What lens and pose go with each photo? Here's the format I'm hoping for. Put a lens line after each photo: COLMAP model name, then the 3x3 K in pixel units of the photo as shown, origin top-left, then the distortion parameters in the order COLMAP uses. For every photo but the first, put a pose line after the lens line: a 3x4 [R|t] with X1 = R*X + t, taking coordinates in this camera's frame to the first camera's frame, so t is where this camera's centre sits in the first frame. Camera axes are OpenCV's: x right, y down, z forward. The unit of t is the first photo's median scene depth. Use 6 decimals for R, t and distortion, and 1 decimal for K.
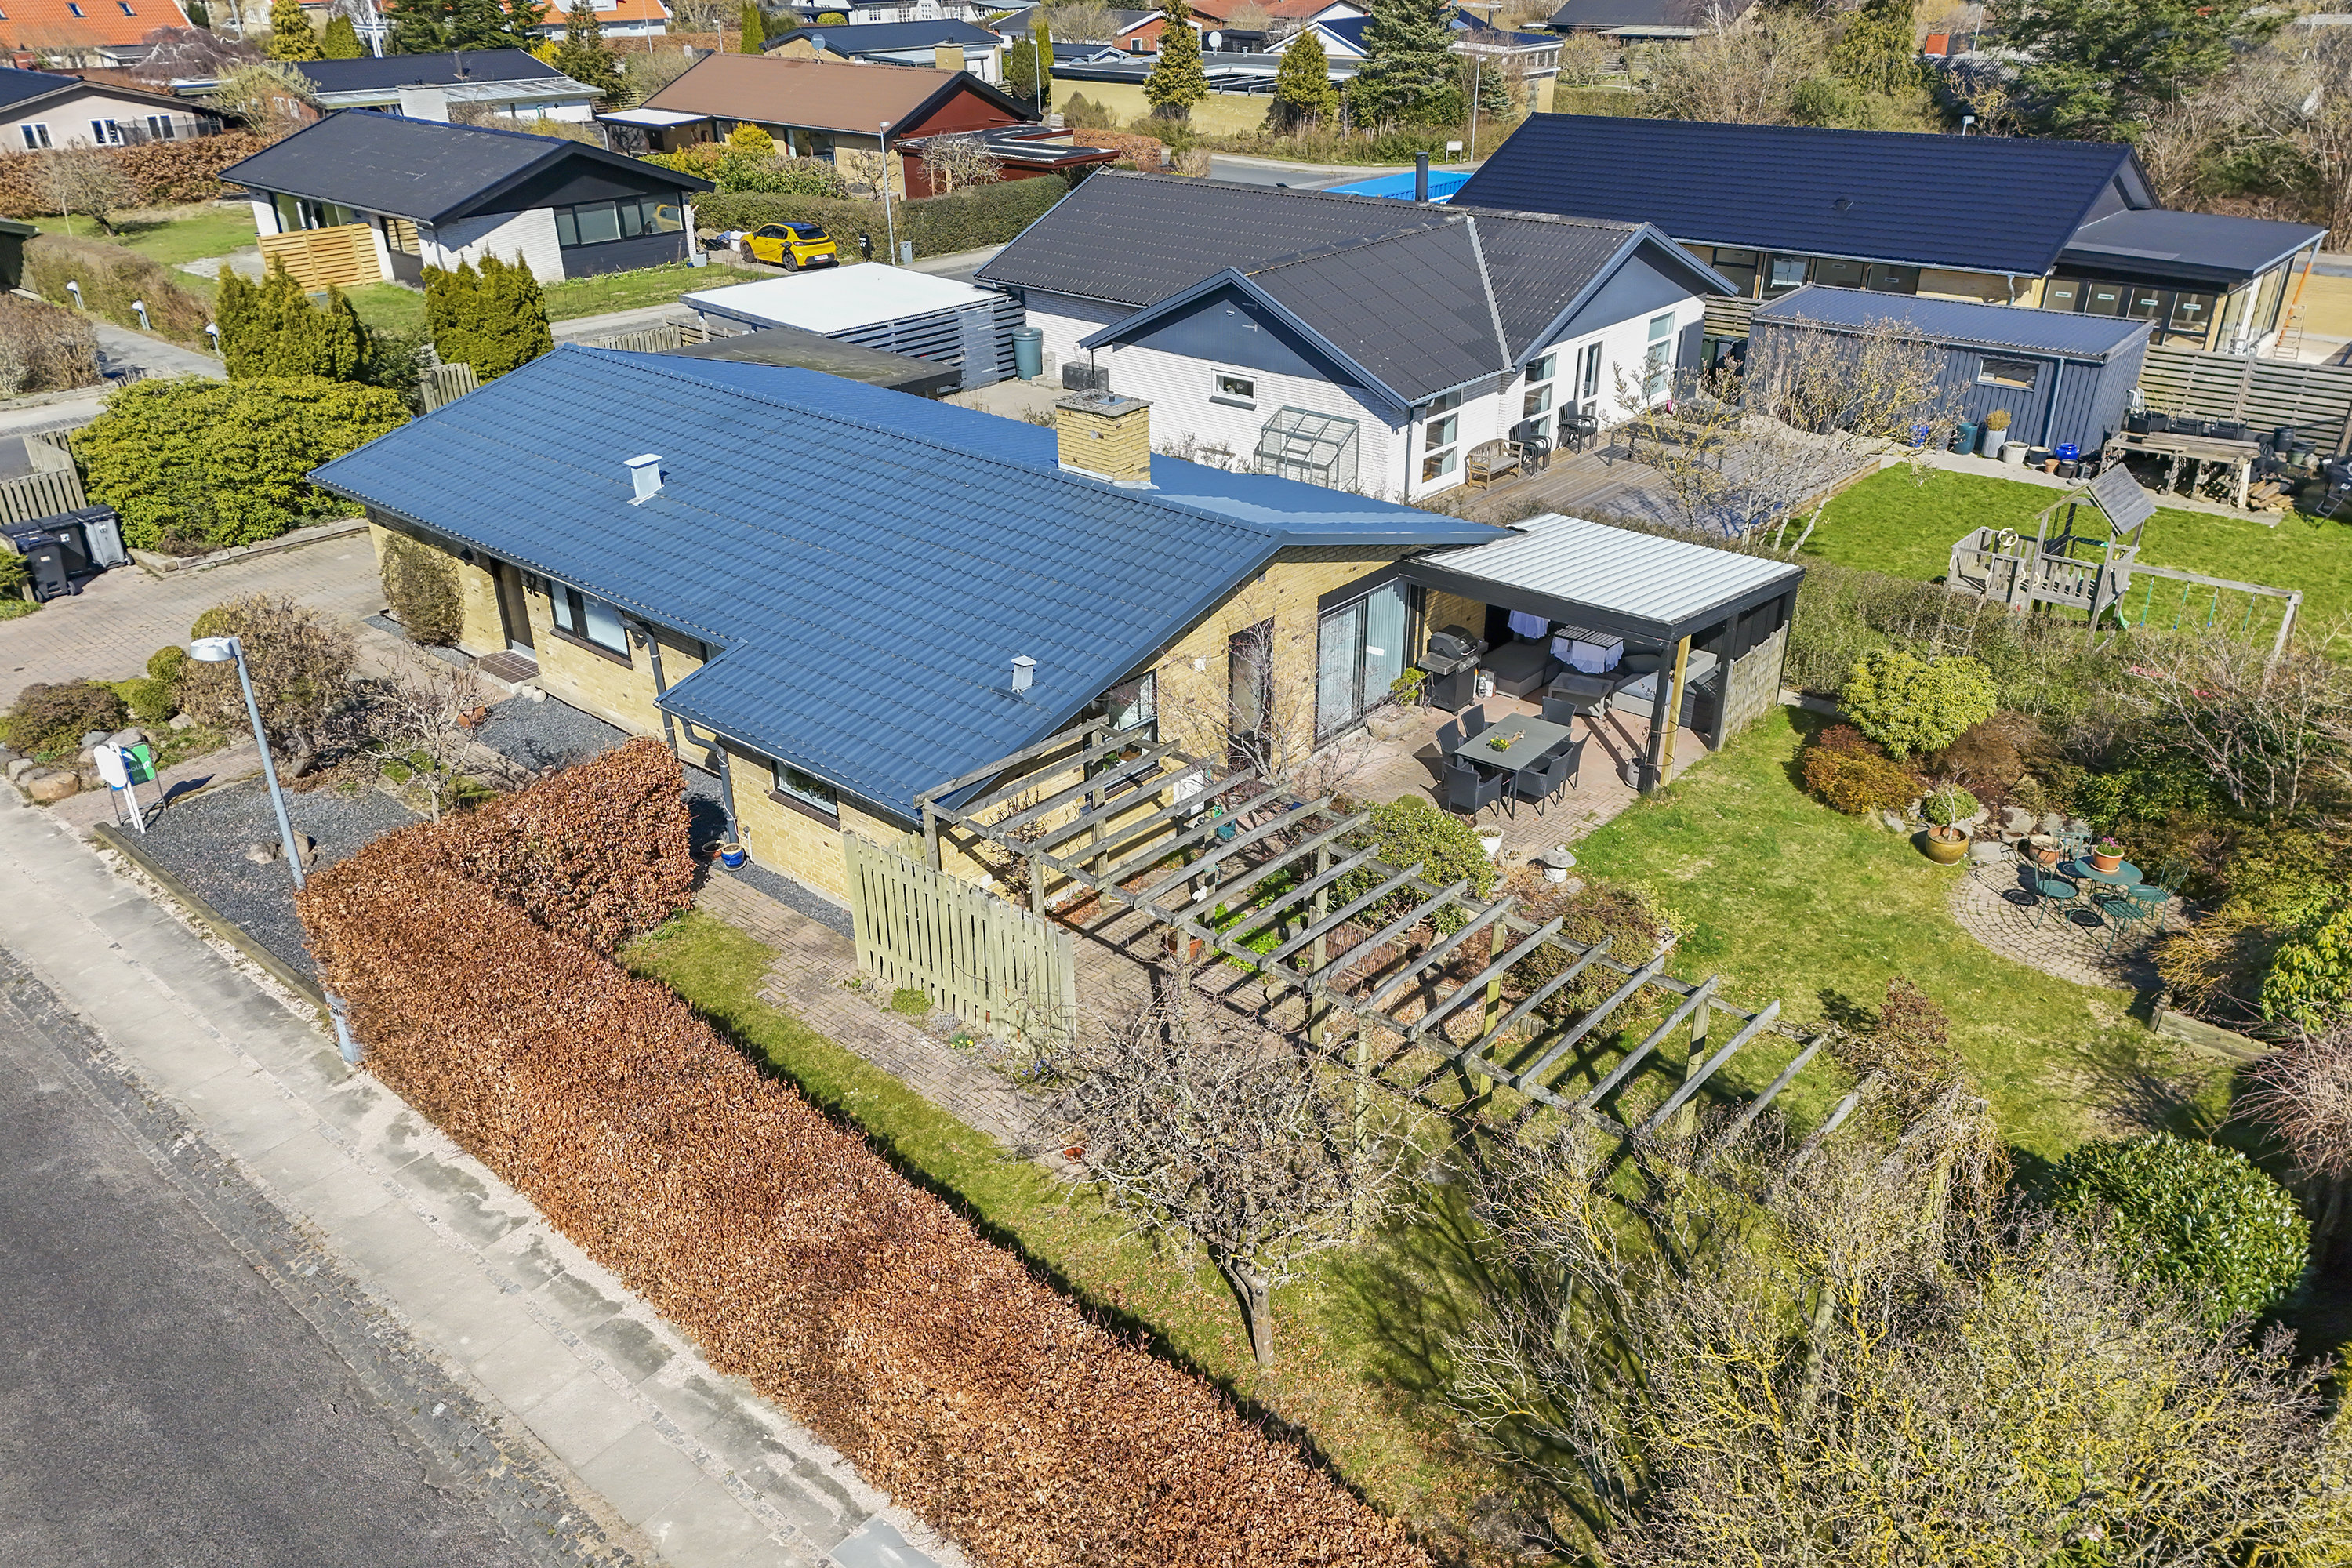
lens RADIAL K [[1726.5, 0, 1168.5], [0, 1726.5, 781.0], [0, 0, 1]] dist [0.061089, -0.045505]
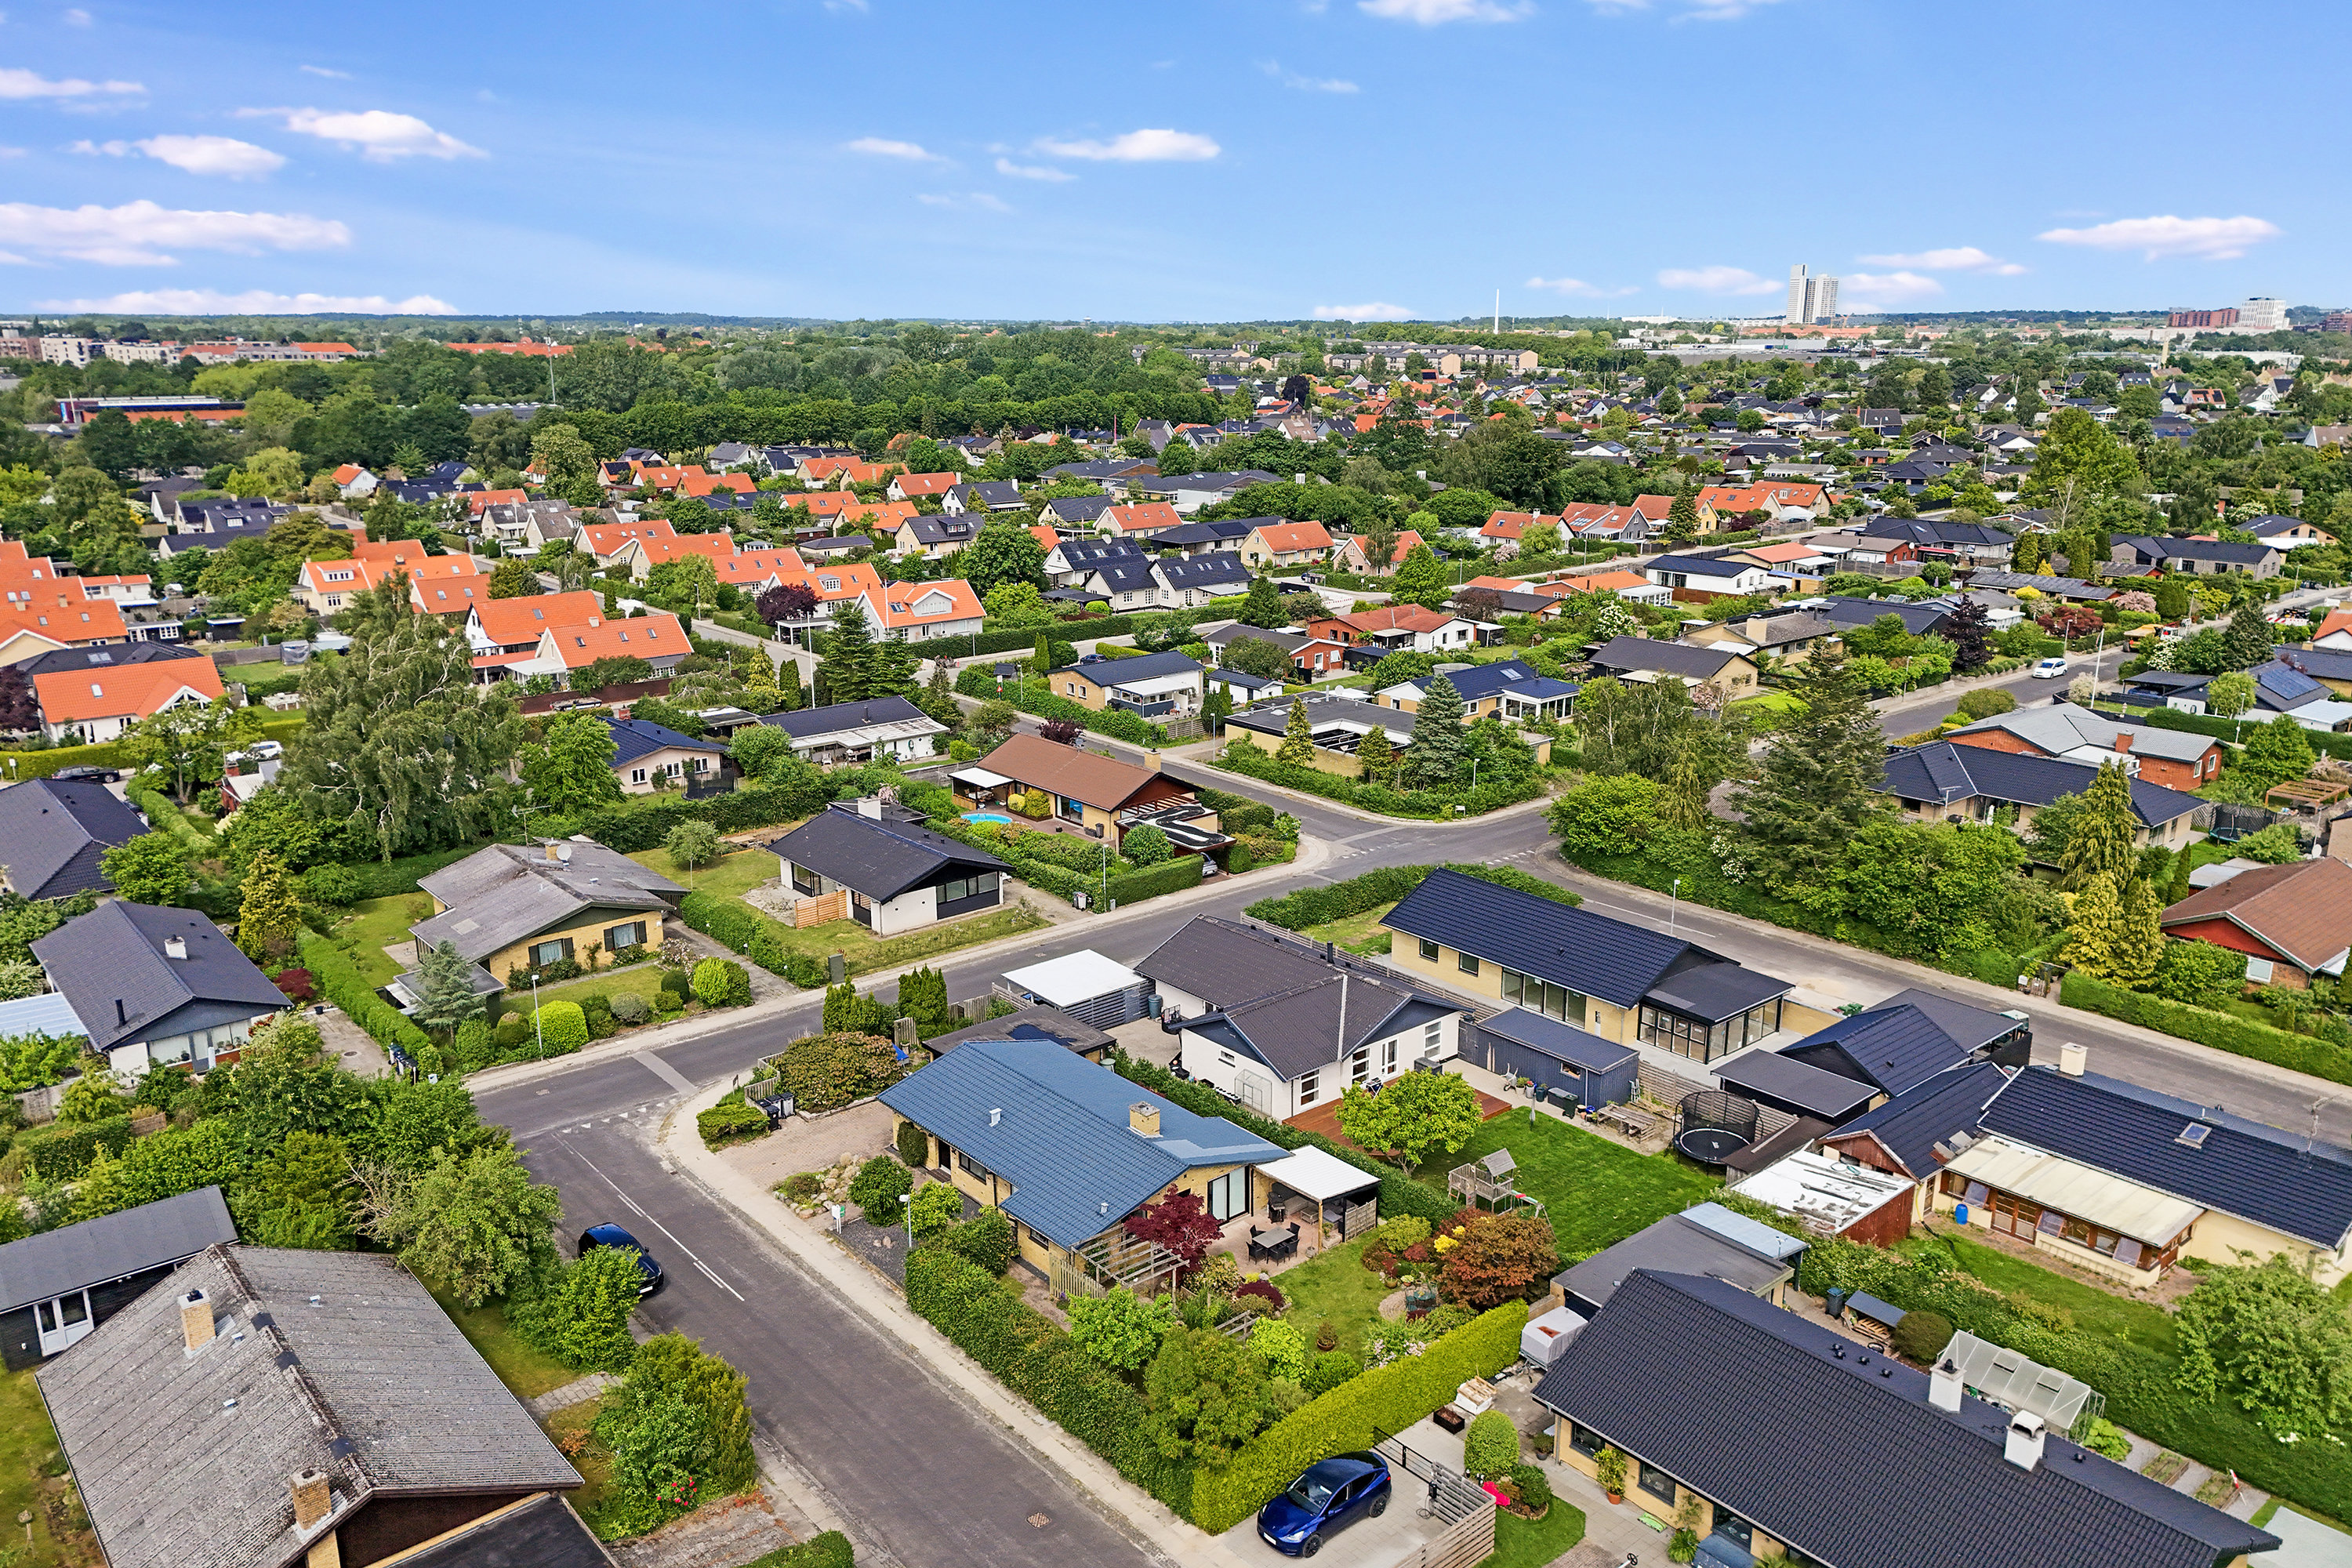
lens RADIAL K [[1700.8, 0, 1176.0], [0, 1700.8, 784.0], [0, 0, 1]] dist [0.062978, 0.000364]
pose [[0.990383, 0.043609, -0.131304, 0.269142], [-0.069696, 0.977070, -0.201186, -0.122956], [0.119519, 0.208402, 0.970713, -1.419453]]
